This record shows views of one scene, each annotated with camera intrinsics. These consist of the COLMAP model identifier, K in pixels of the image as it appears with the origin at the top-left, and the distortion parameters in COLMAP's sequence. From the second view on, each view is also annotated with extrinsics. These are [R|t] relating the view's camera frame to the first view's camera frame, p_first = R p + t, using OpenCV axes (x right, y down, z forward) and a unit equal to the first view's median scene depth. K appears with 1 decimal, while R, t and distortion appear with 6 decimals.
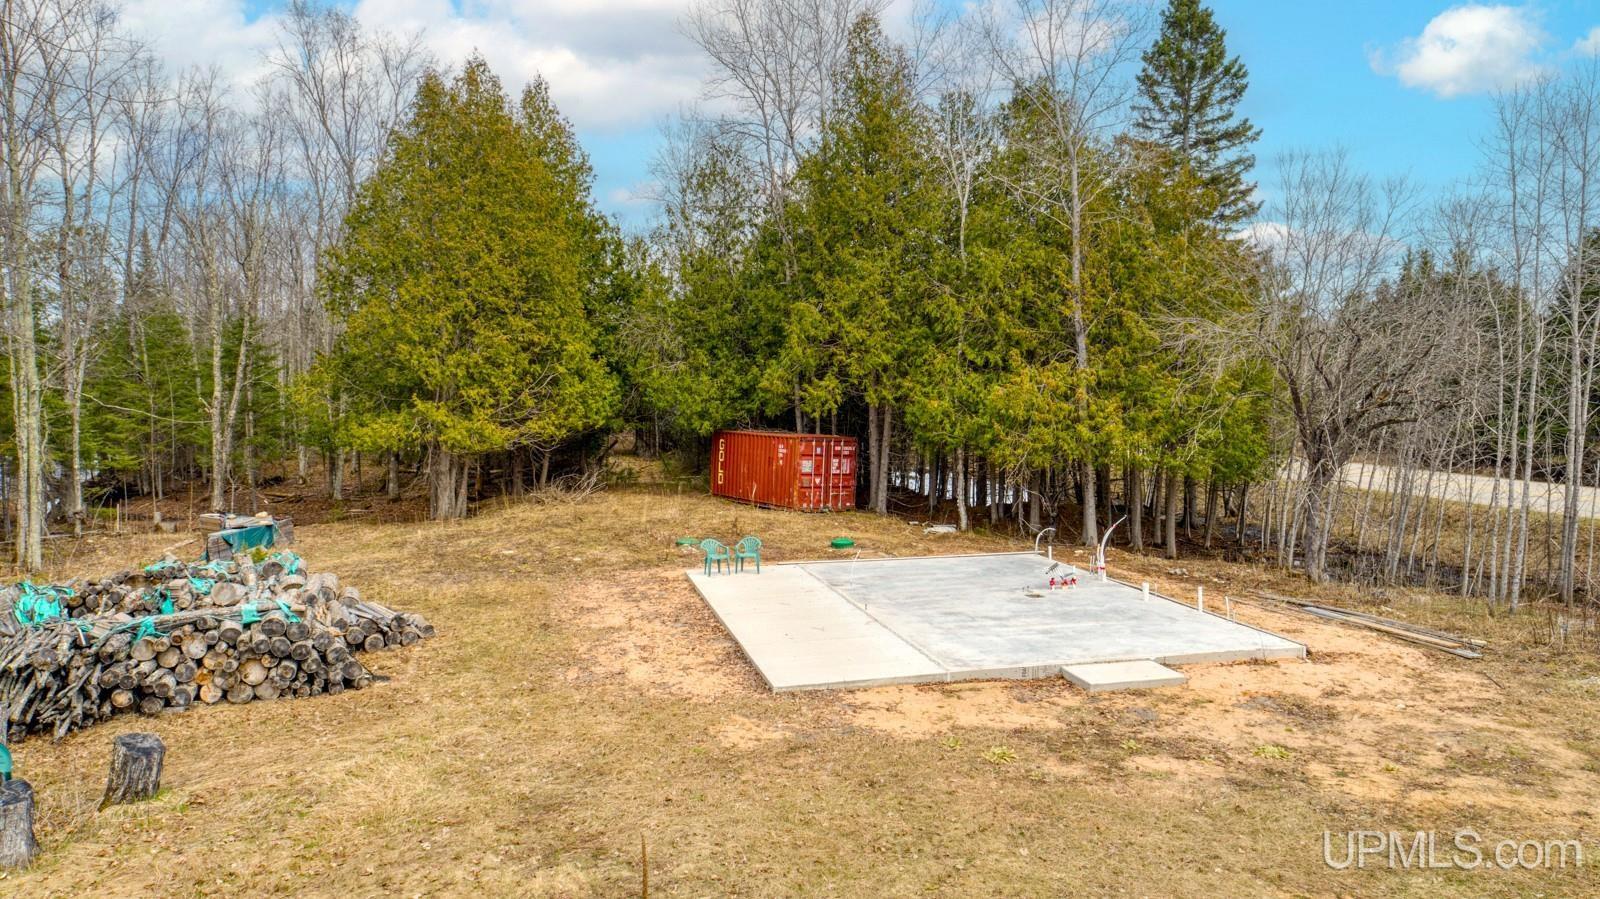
lens RADIAL K [[1075.8, 0, 798.3], [0, 1075.8, 433.0], [0, 0, 1]] dist [-0.010019, 0.001366]
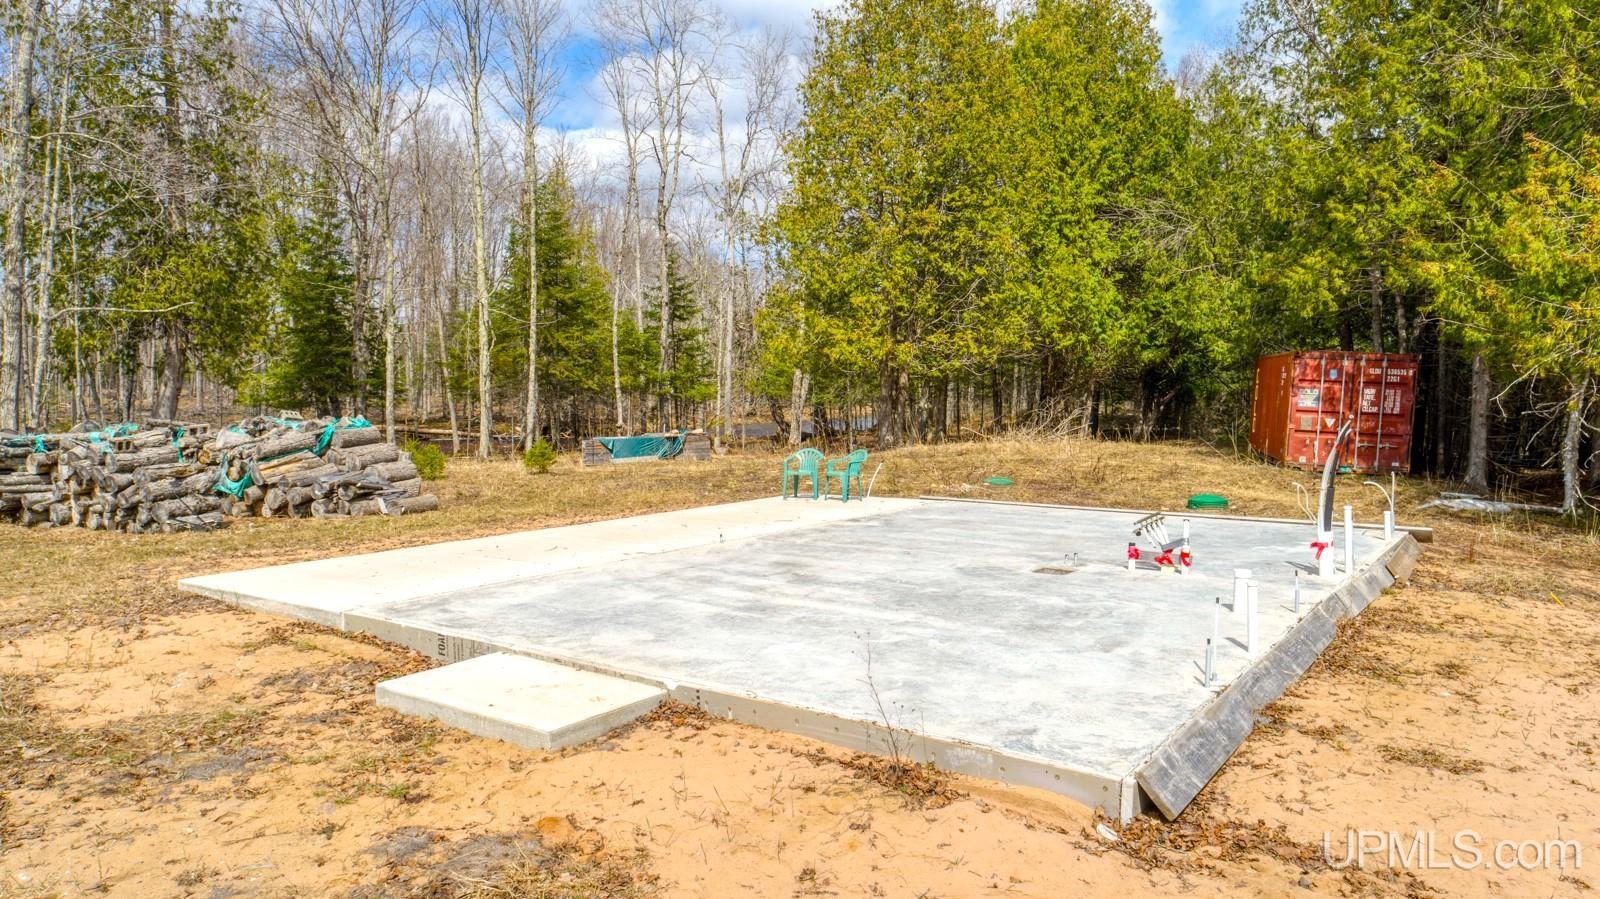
lens RADIAL K [[1075.8, 0, 799.8], [0, 1075.8, 451.9], [0, 0, 1]] dist [-0.010019, 0.001366]
pose [[0.654131, 0.046673, -0.754940, 0.326929], [-0.032212, 0.998908, 0.033846, 0.056973], [0.755695, 0.002178, 0.654920, 0.397500]]
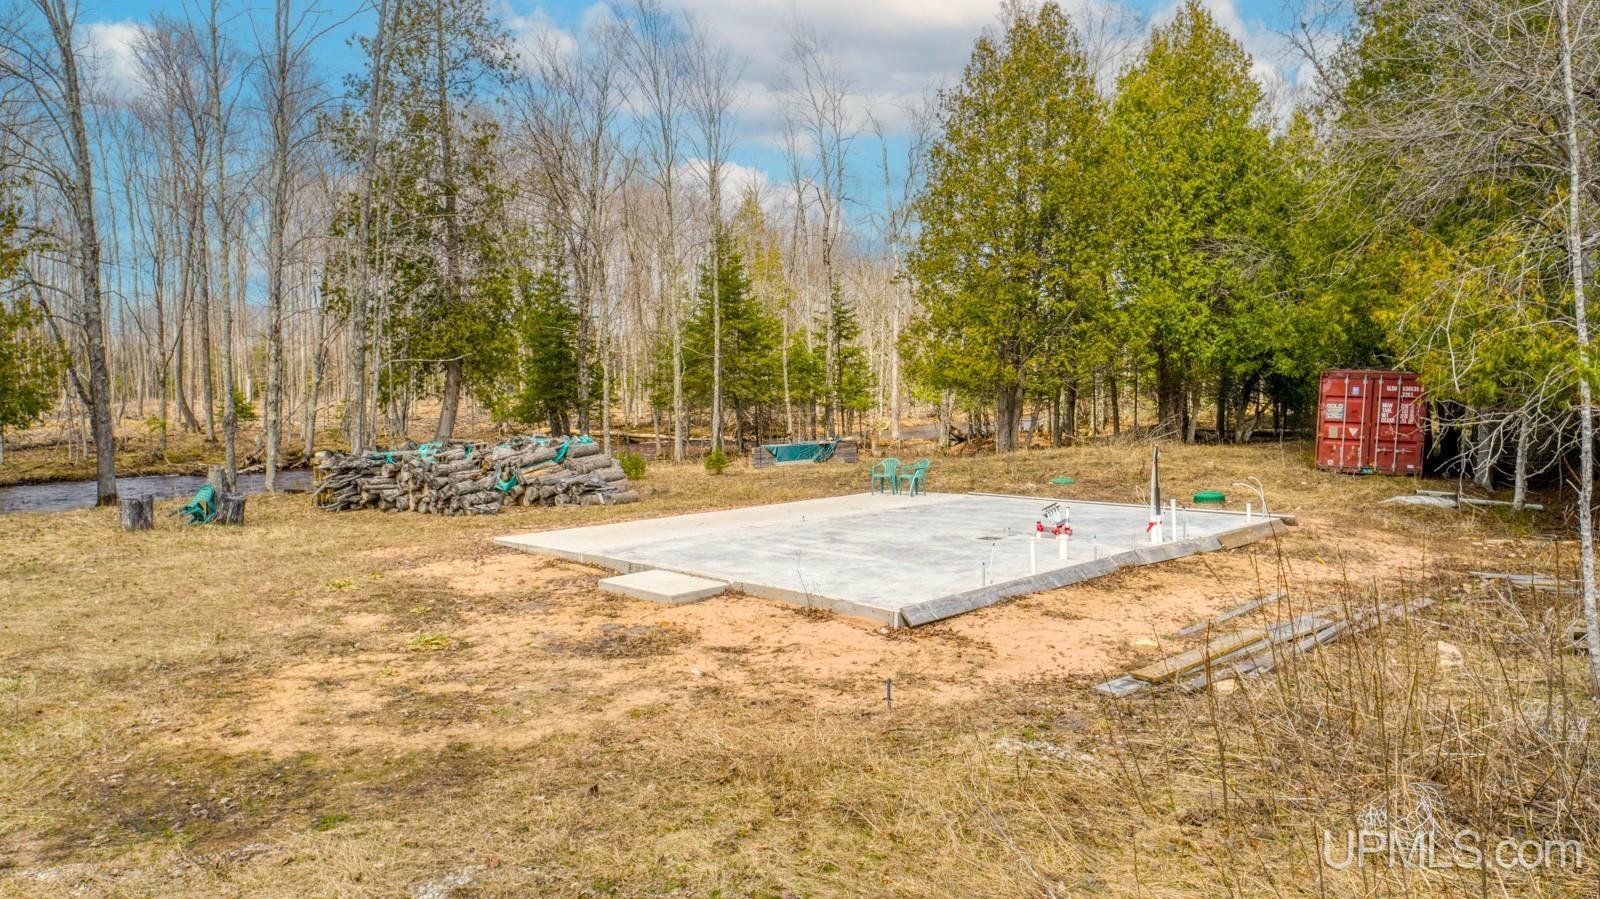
lens RADIAL K [[1075.8, 0, 796.2], [0, 1075.8, 448.7], [0, 0, 1]] dist [-0.010019, 0.001366]
pose [[0.499591, 0.043612, -0.865163, 0.532330], [-0.019248, 0.999044, 0.039246, 0.039123], [0.866048, -0.002954, 0.499953, 0.323684]]
